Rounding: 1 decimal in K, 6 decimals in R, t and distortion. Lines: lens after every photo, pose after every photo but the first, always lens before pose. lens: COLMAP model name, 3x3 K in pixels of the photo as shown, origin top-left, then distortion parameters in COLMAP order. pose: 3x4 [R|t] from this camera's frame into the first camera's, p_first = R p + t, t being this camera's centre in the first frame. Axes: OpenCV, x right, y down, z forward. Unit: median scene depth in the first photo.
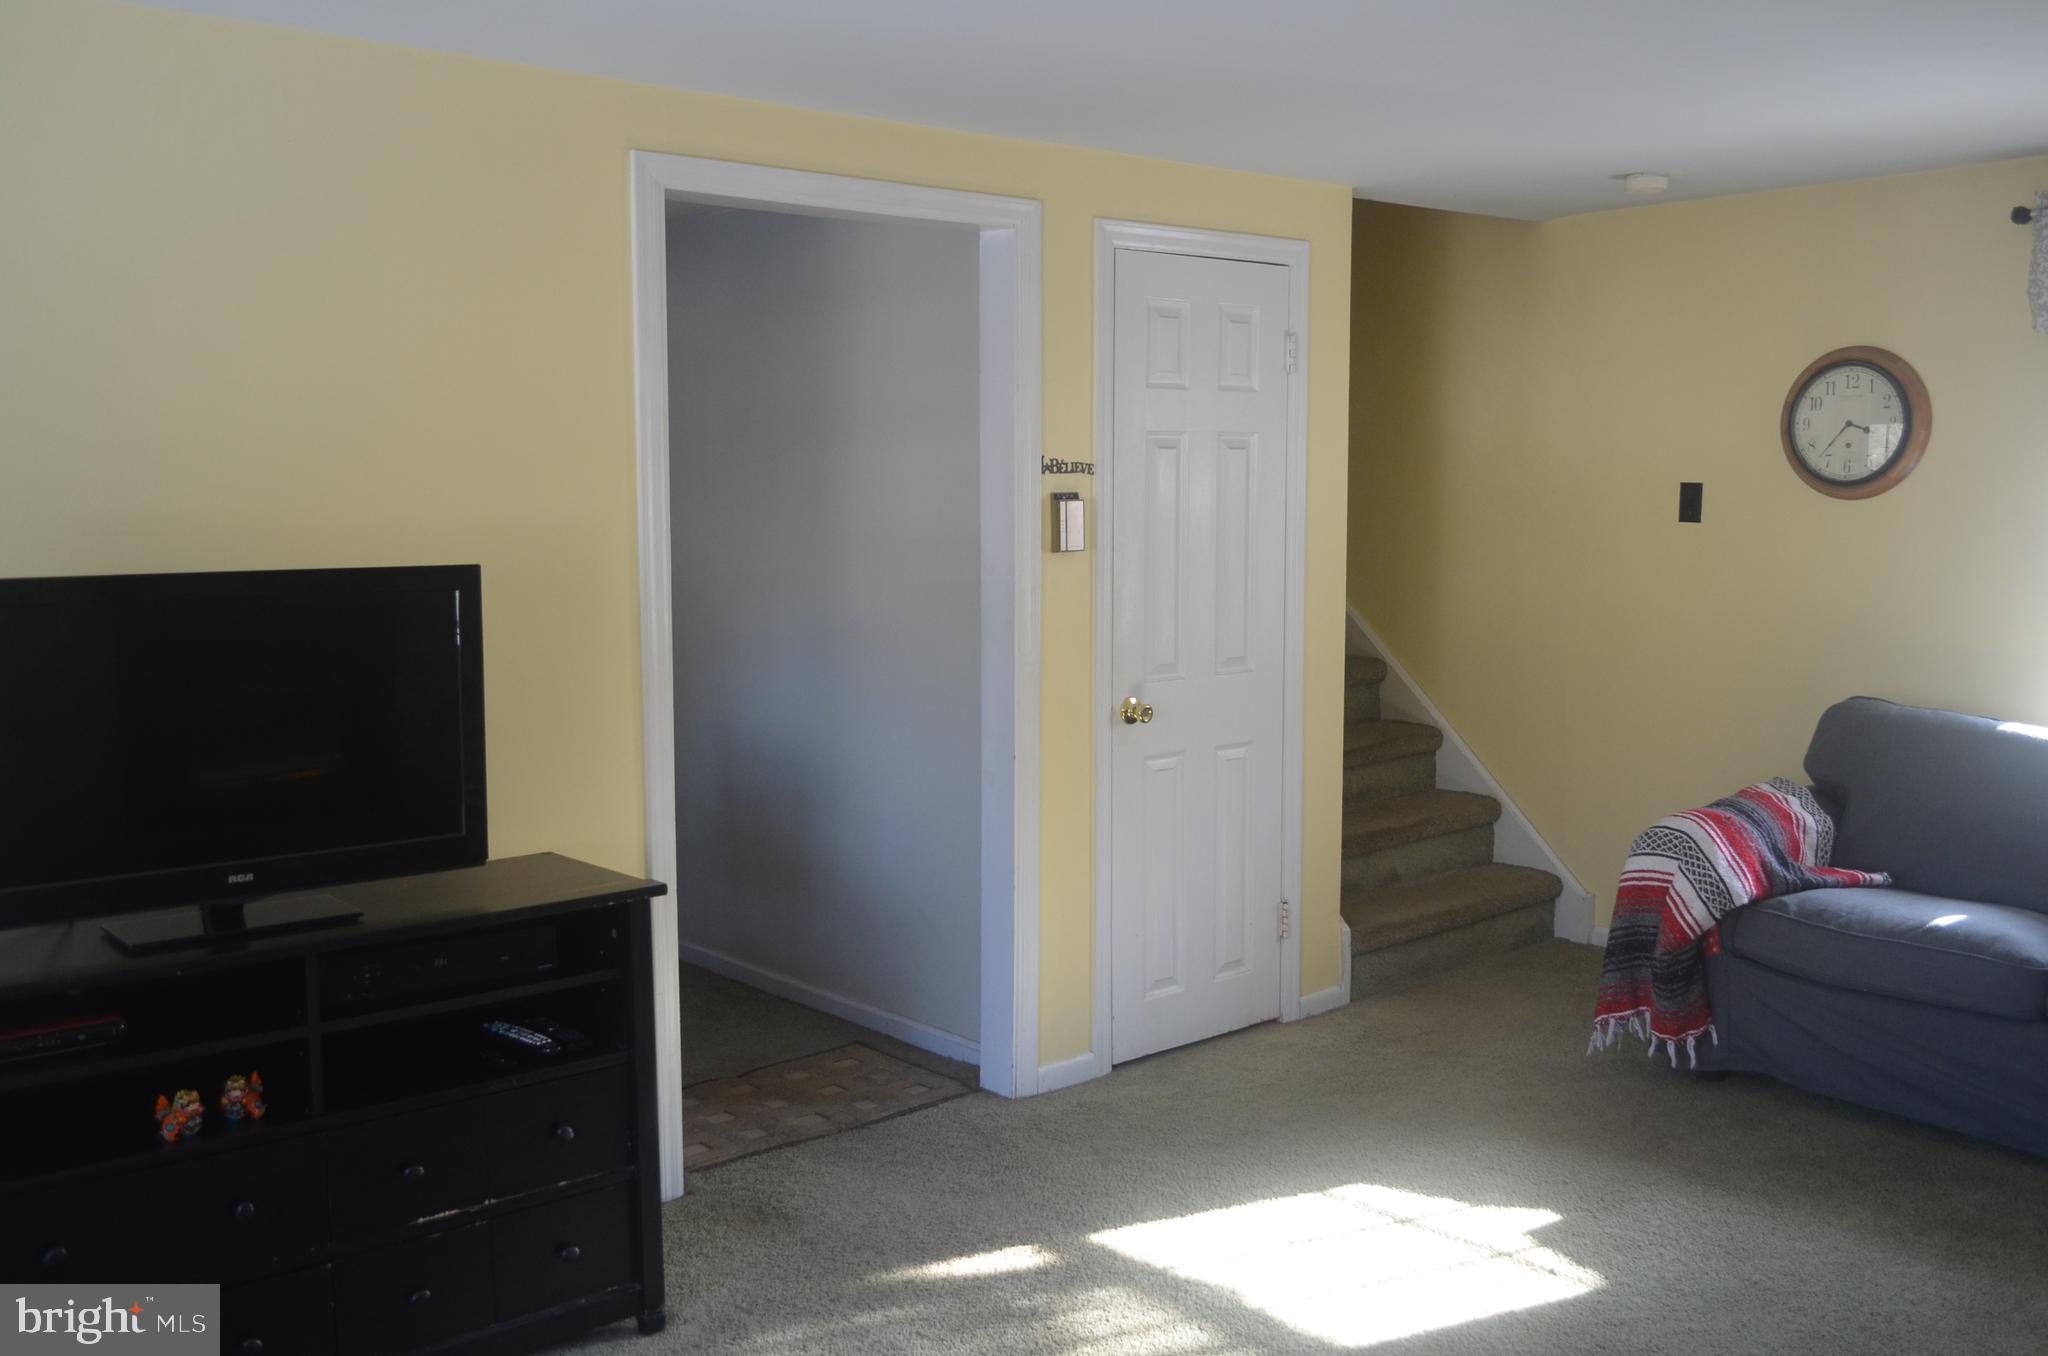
lens RADIAL K [[1851.1, 0, 1029.1], [0, 1851.1, 675.3], [0, 0, 1]] dist [-0.015423, 0.004526]
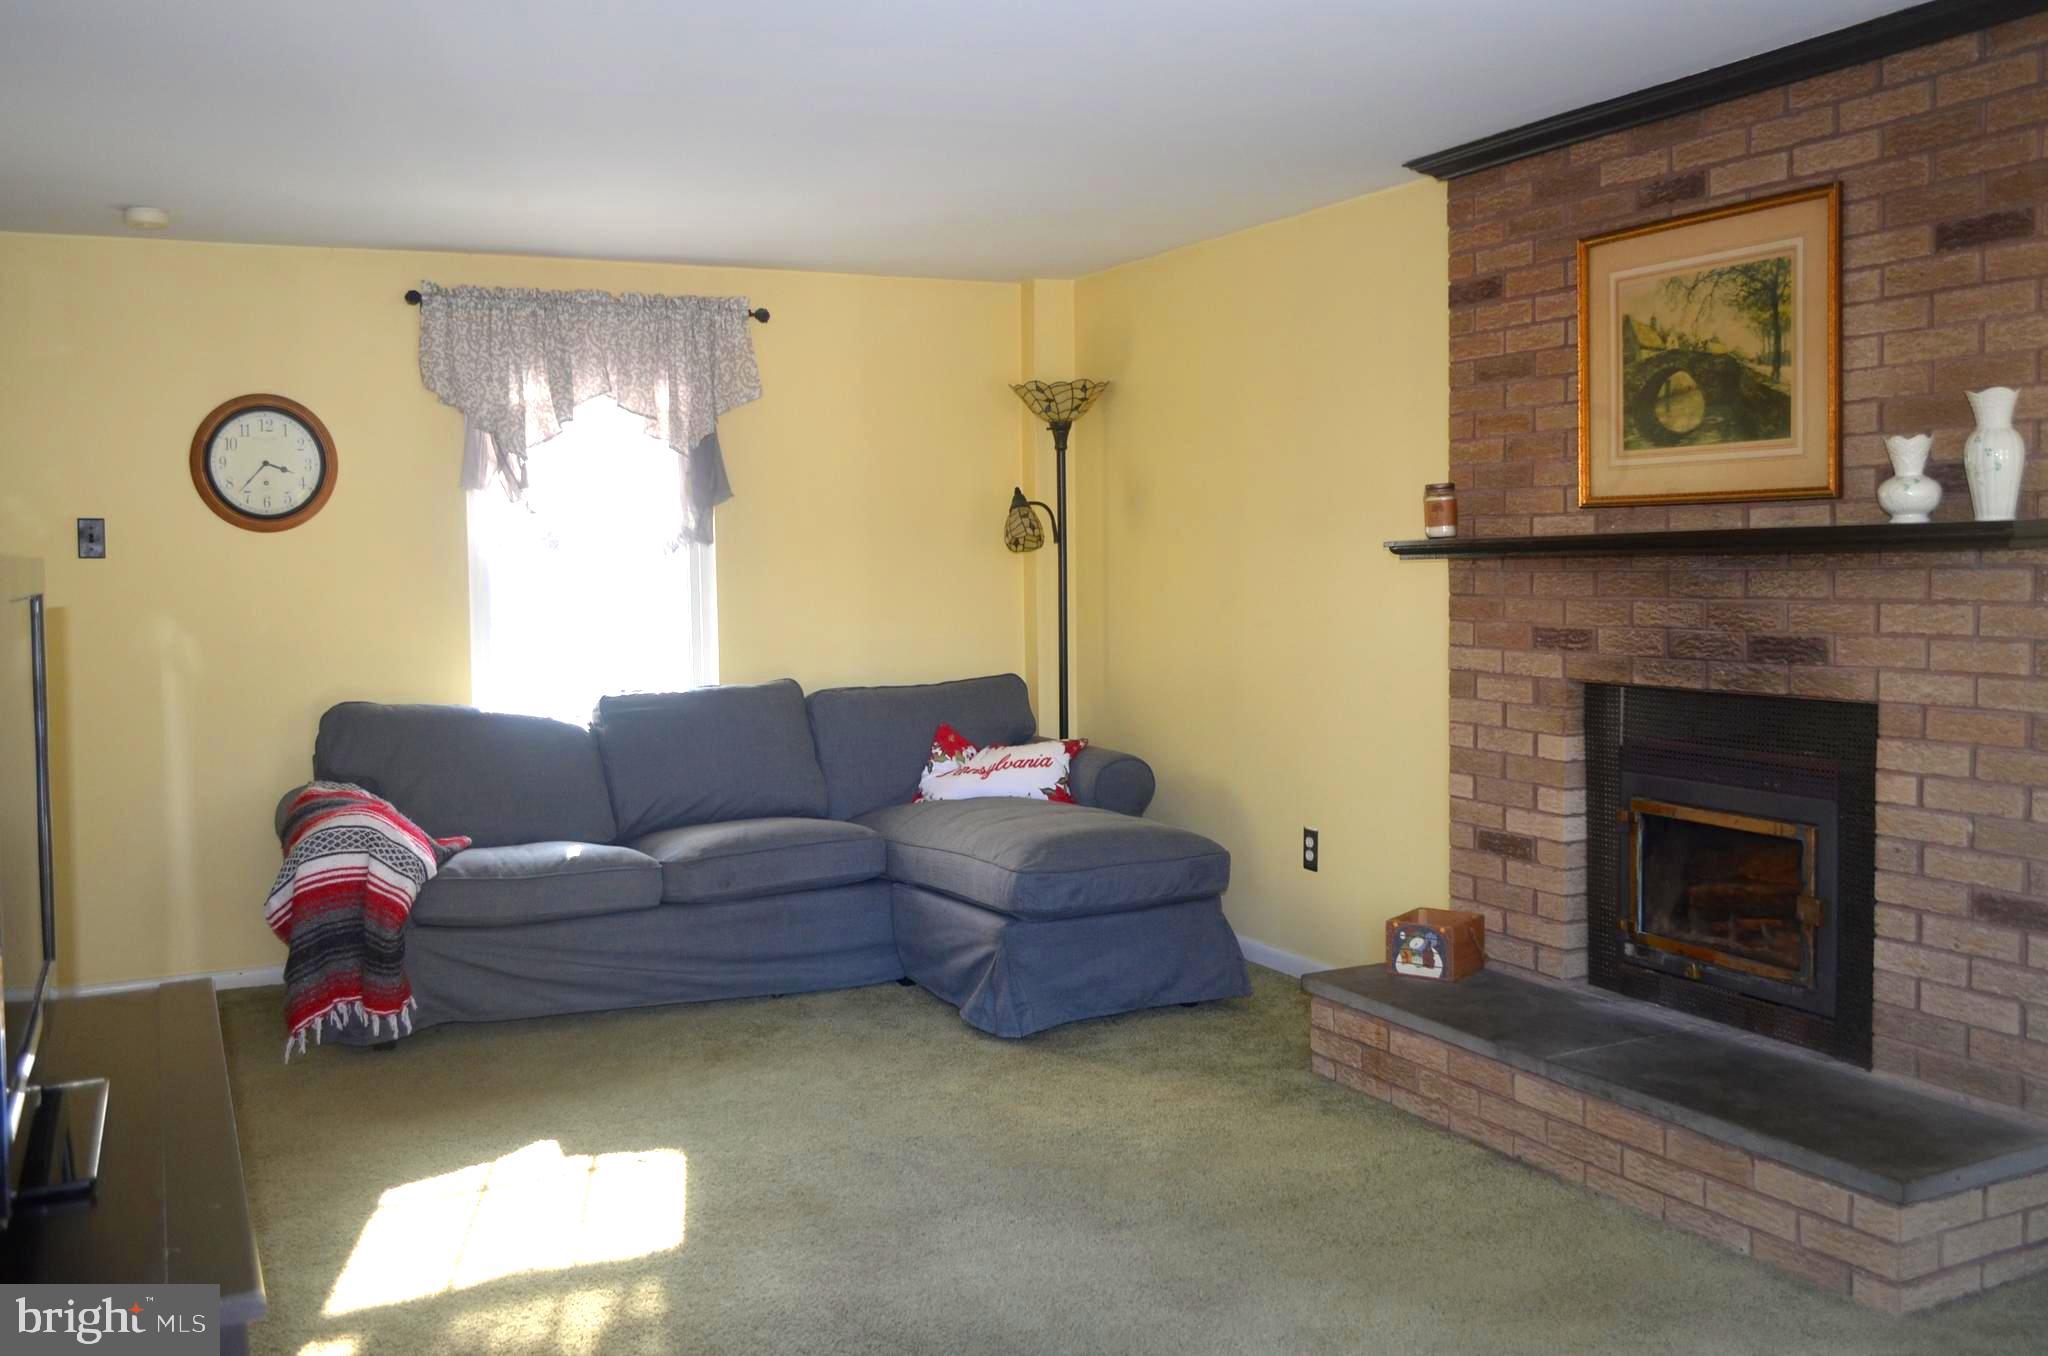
lens RADIAL K [[1851.1, 0, 1041.4], [0, 1851.1, 671.4], [0, 0, 1]] dist [-0.015423, 0.004526]
pose [[0.247387, -0.068683, 0.966479, -0.530274], [0.116331, 0.992374, 0.040746, -0.003526], [-0.961908, 0.102352, 0.253490, 0.291156]]
